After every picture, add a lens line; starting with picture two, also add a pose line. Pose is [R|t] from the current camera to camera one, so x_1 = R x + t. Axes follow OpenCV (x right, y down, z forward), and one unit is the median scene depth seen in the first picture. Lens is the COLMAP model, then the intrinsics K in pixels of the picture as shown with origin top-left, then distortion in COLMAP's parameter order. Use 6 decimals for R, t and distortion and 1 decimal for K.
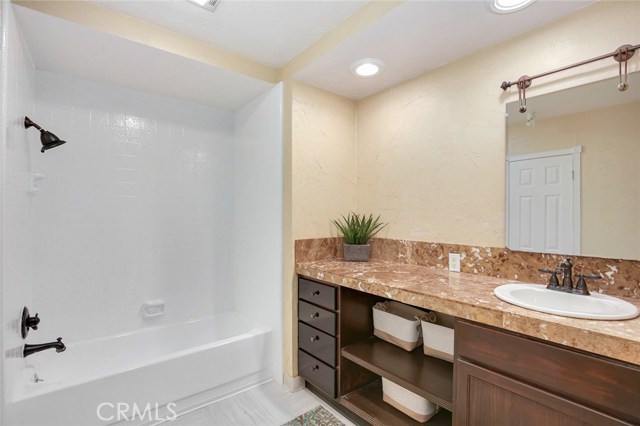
lens RADIAL K [[293.2, 0, 322.3], [0, 293.2, 213.4], [0, 0, 1]] dist [-0.028750, -0.000084]
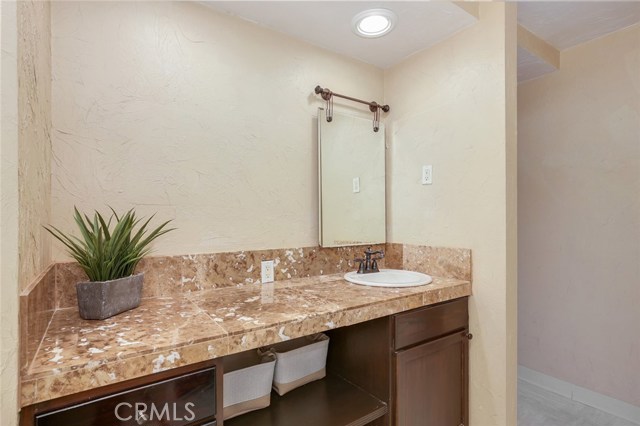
lens RADIAL K [[329.2, 0, 320.1], [0, 329.2, 215.0], [0, 0, 1]] dist [0.000265, -0.000021]
pose [[0.082793, 0.001443, 0.996566, -0.482566], [-0.000348, 0.999999, -0.001419, 0.007917], [-0.996567, -0.000229, 0.082793, 0.791285]]
